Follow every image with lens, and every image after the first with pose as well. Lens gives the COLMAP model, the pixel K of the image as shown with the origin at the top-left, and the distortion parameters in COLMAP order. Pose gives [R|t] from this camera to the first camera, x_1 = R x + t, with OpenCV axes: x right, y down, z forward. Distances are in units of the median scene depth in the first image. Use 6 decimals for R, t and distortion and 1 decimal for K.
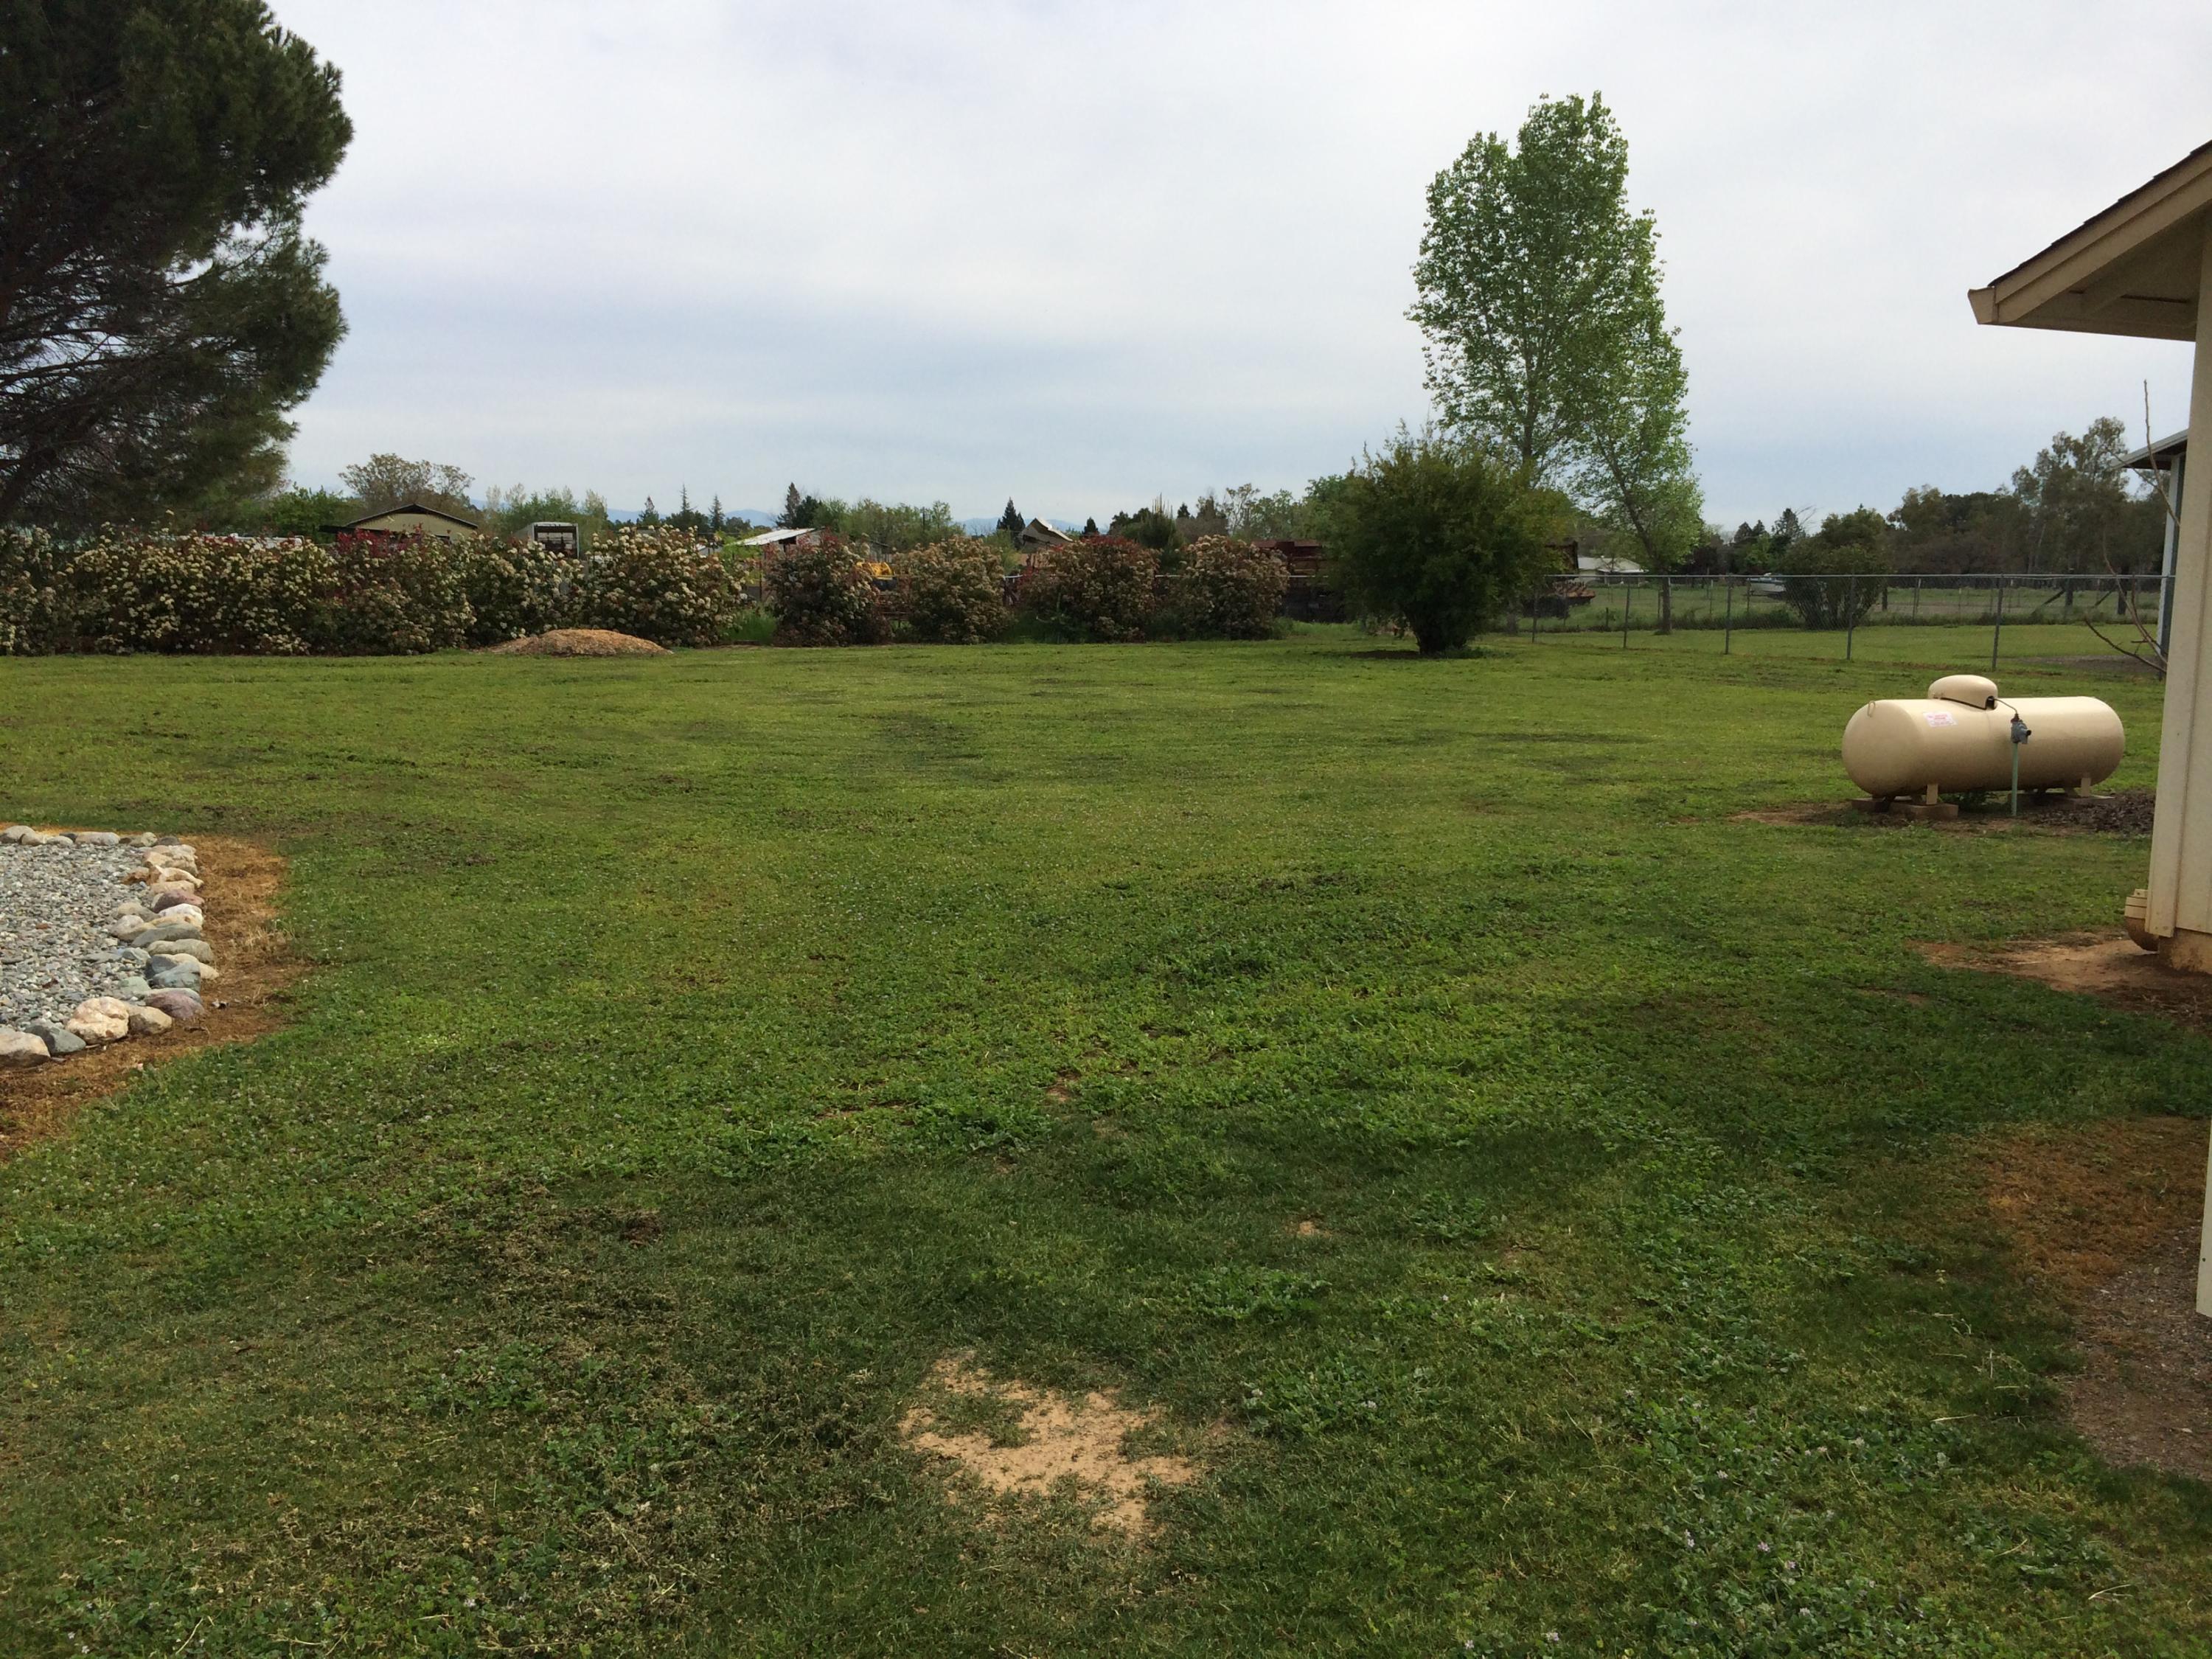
lens RADIAL K [[1905.9, 0, 1109.8], [0, 1905.9, 833.2], [0, 0, 1]] dist [0.072834, -0.098180]
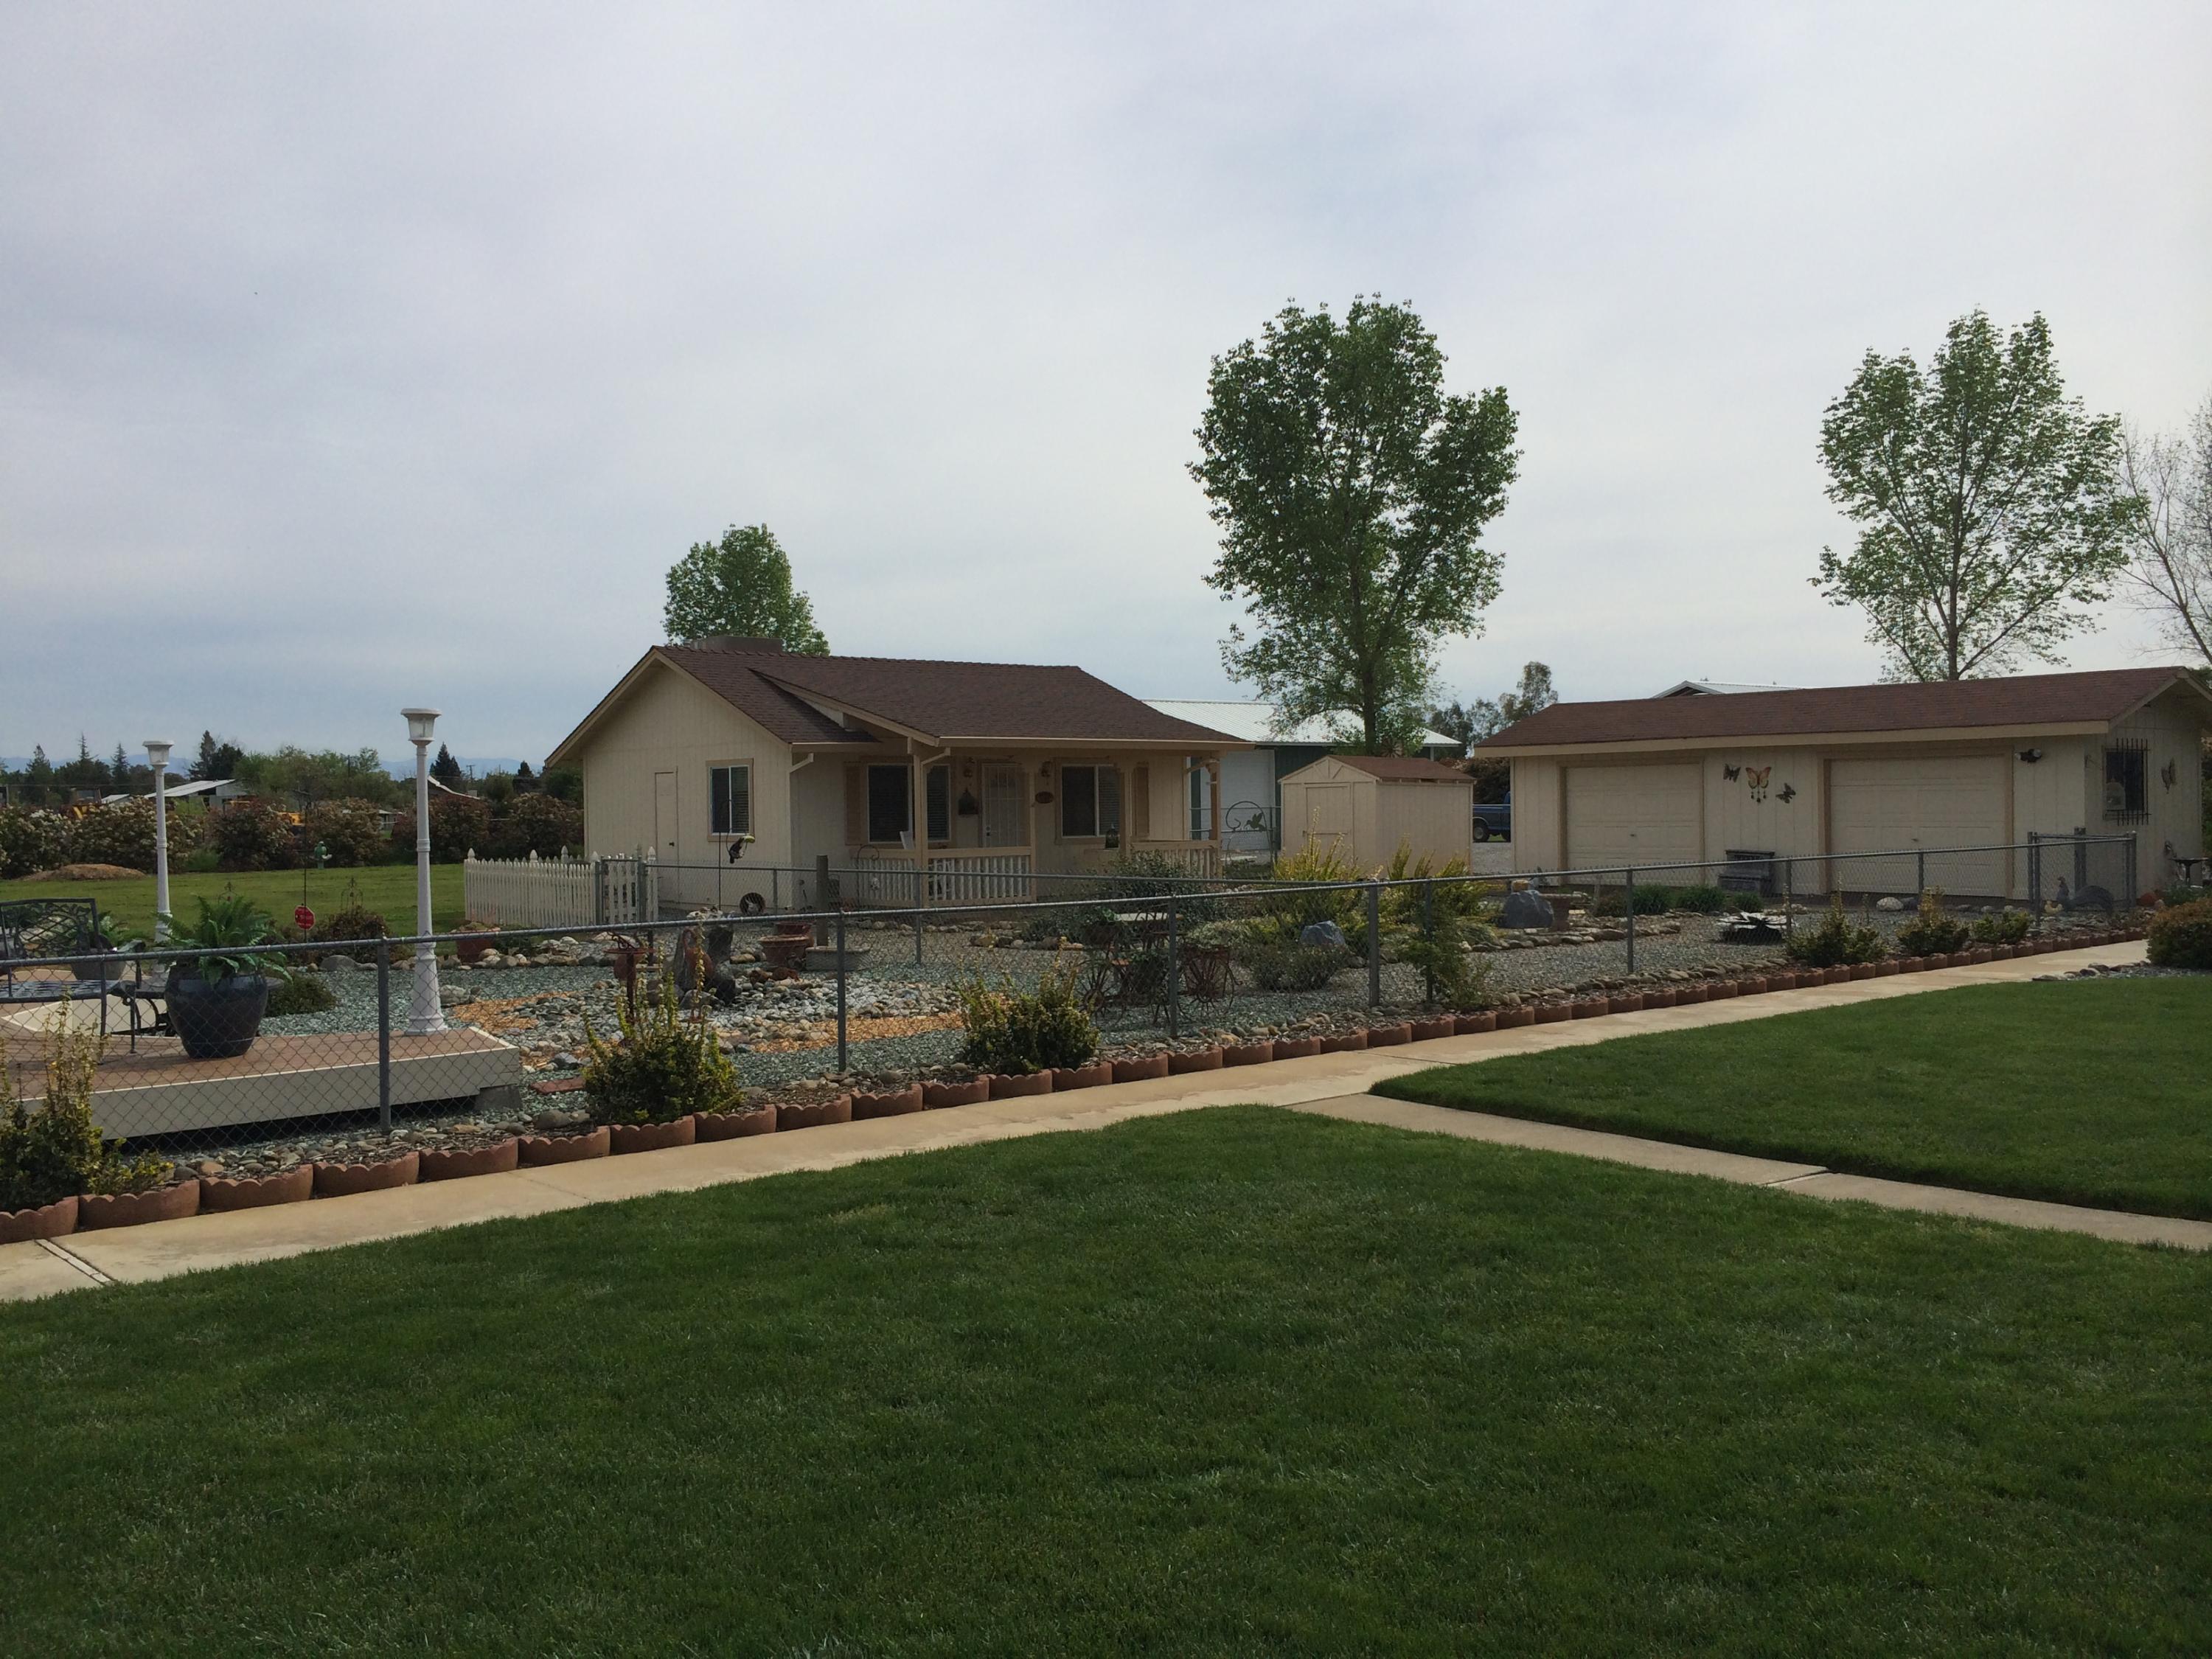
lens RADIAL K [[1905.9, 0, 1110.9], [0, 1905.9, 833.7], [0, 0, 1]] dist [0.072834, -0.098180]
pose [[0.961525, -0.026989, 0.273388, 0.084227], [0.059701, 0.991908, -0.112049, 0.080711], [-0.268151, 0.124059, 0.955356, -0.620589]]
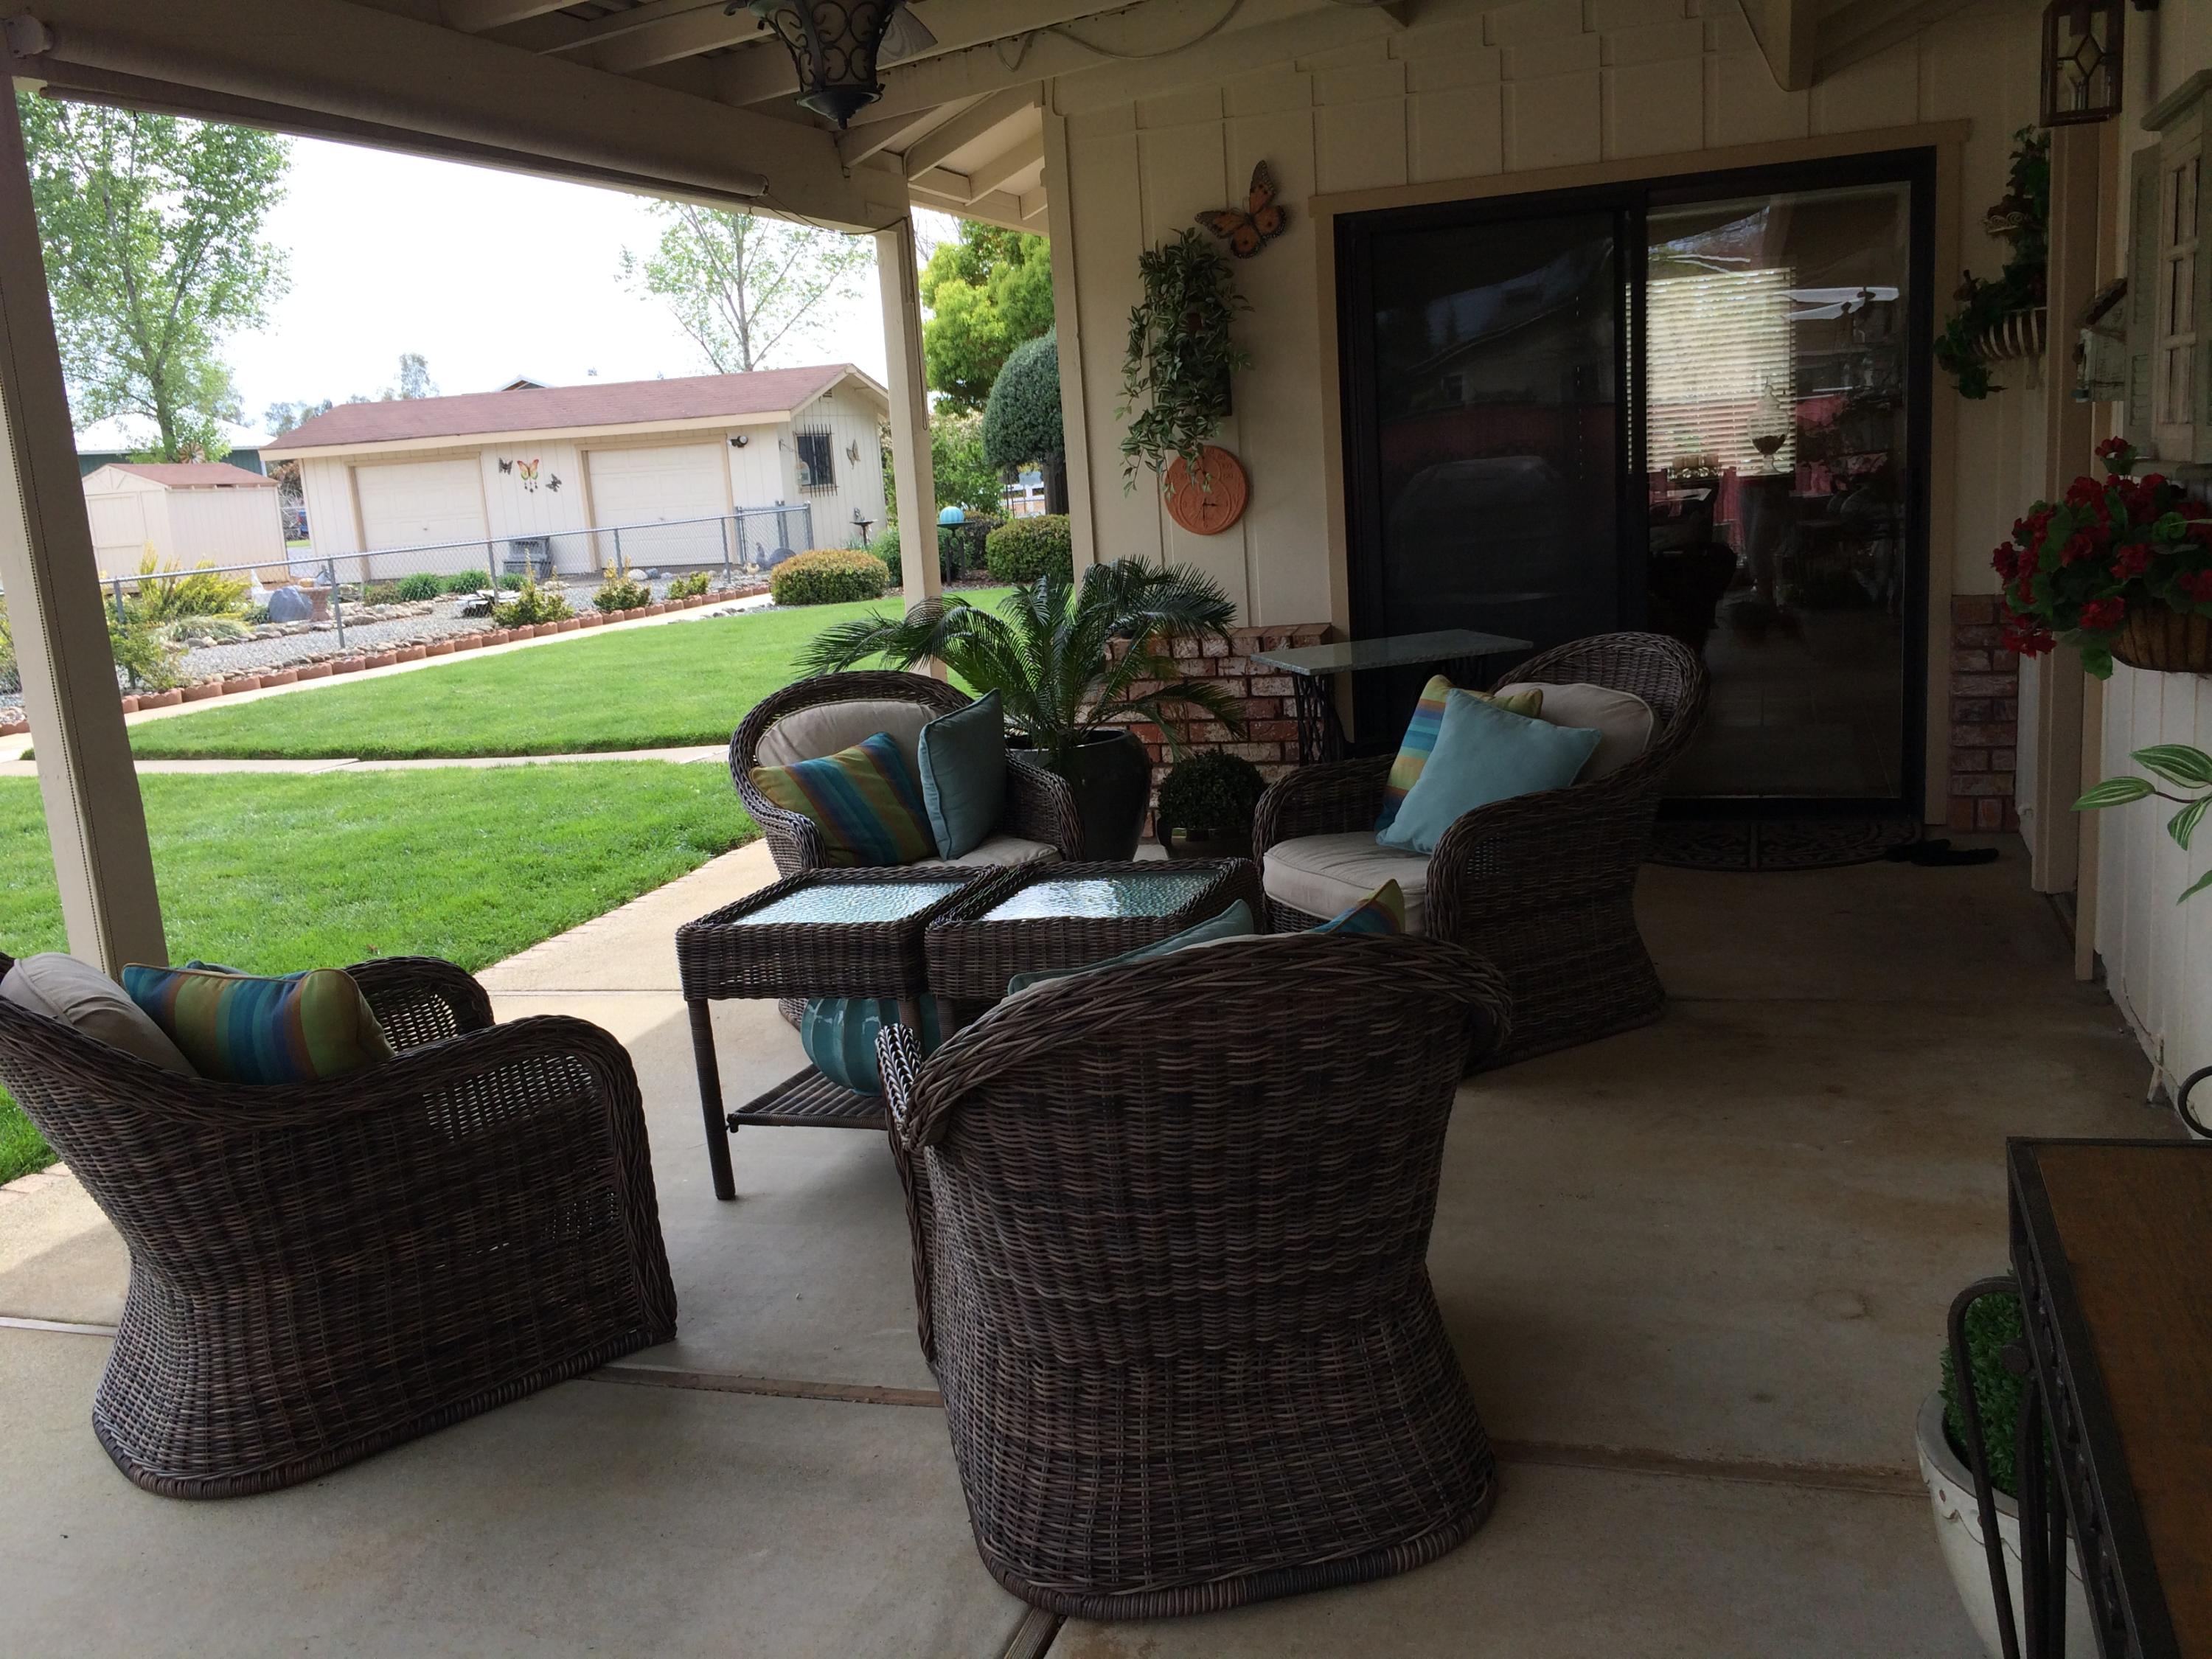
lens RADIAL K [[1905.9, 0, 1117.0], [0, 1905.9, 832.1], [0, 0, 1]] dist [0.072834, -0.098180]
pose [[0.677608, -0.196283, 0.708746, 0.087405], [0.171360, 0.979338, 0.107390, 0.132010], [-0.715181, 0.048683, 0.697242, -0.940137]]
